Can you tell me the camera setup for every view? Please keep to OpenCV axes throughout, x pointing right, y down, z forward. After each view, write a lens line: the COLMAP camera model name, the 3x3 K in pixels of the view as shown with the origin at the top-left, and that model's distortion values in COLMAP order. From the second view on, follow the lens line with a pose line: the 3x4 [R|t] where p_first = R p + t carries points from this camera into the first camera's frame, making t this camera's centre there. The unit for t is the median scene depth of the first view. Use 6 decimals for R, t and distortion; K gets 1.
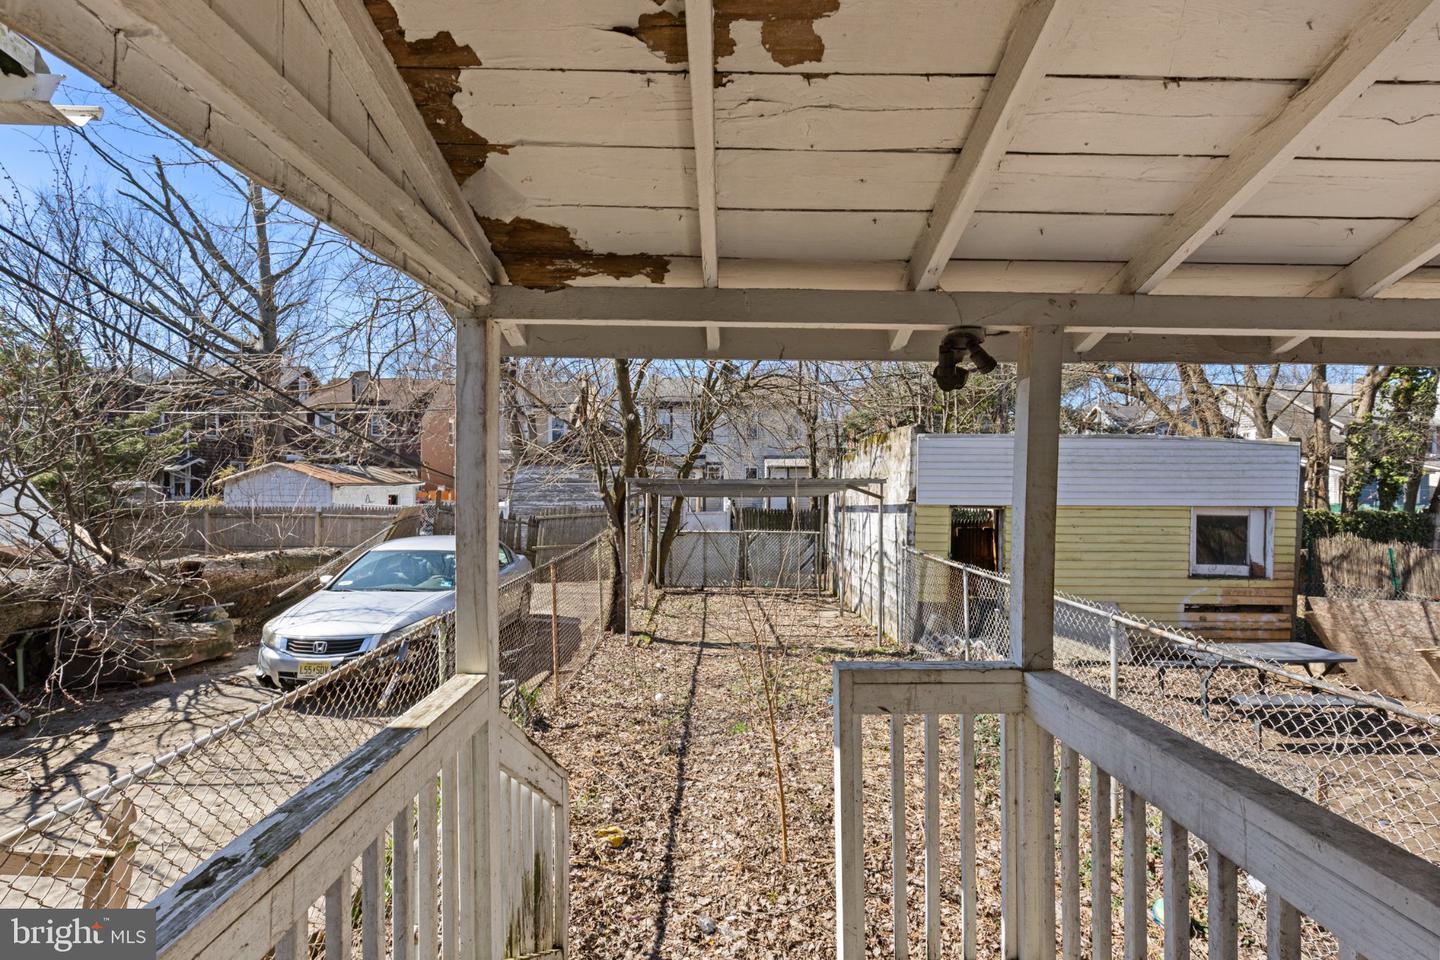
lens RADIAL K [[655.6, 0, 712.4], [0, 655.6, 485.8], [0, 0, 1]] dist [0.009155, -0.001321]
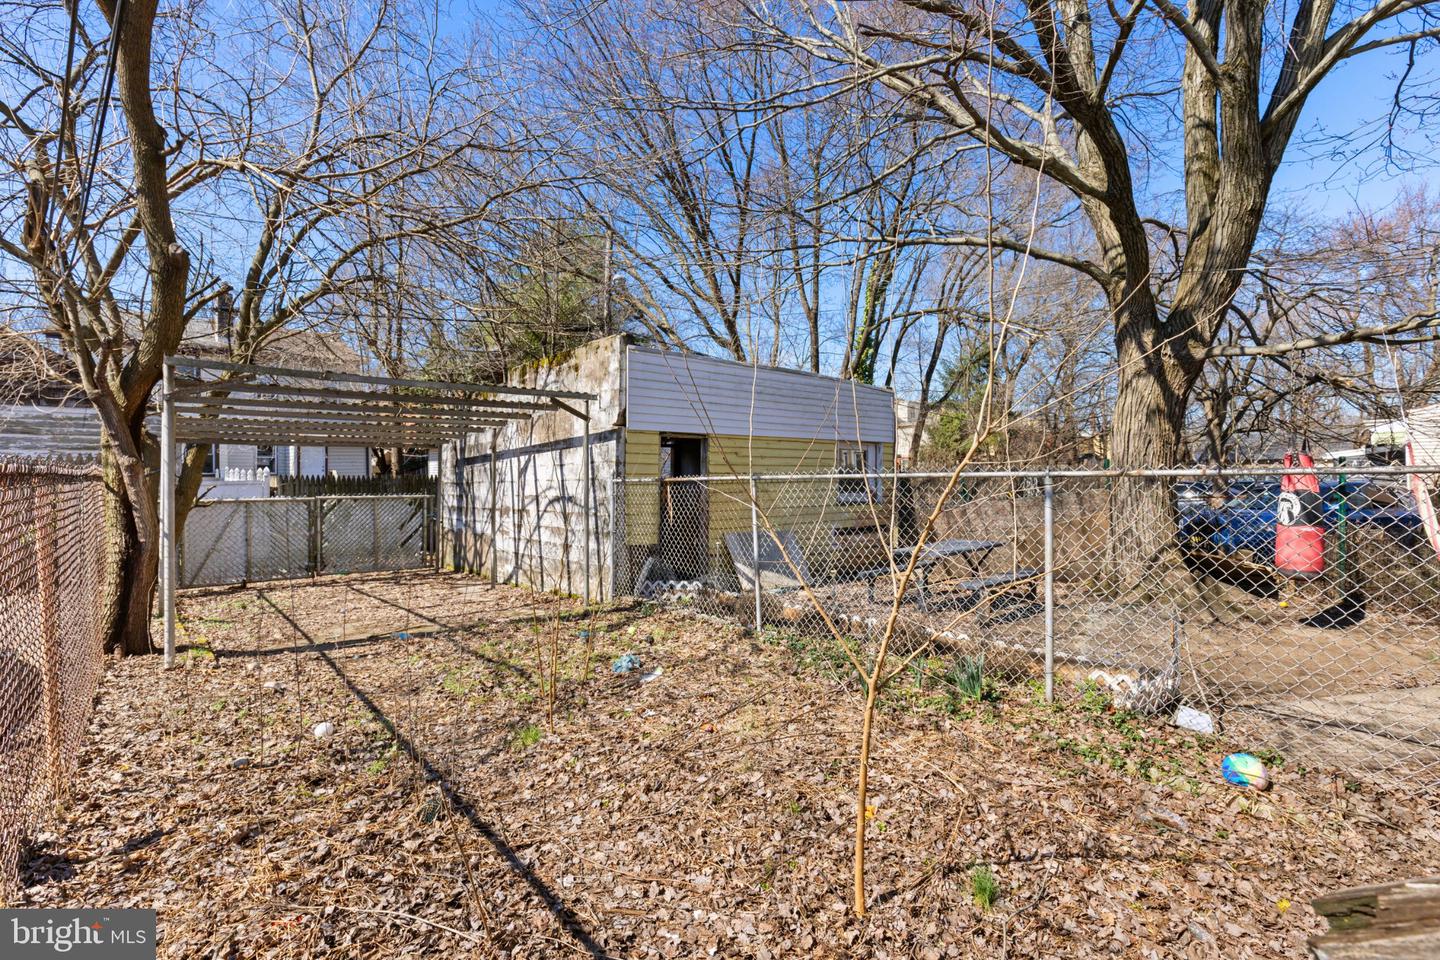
lens RADIAL K [[655.6, 0, 723.5], [0, 655.6, 474.6], [0, 0, 1]] dist [0.009155, -0.001321]
pose [[0.753645, -0.003823, 0.657270, -0.143088], [0.014785, 0.999829, -0.011137, 0.096908], [-0.657115, 0.018111, 0.753573, 0.293759]]
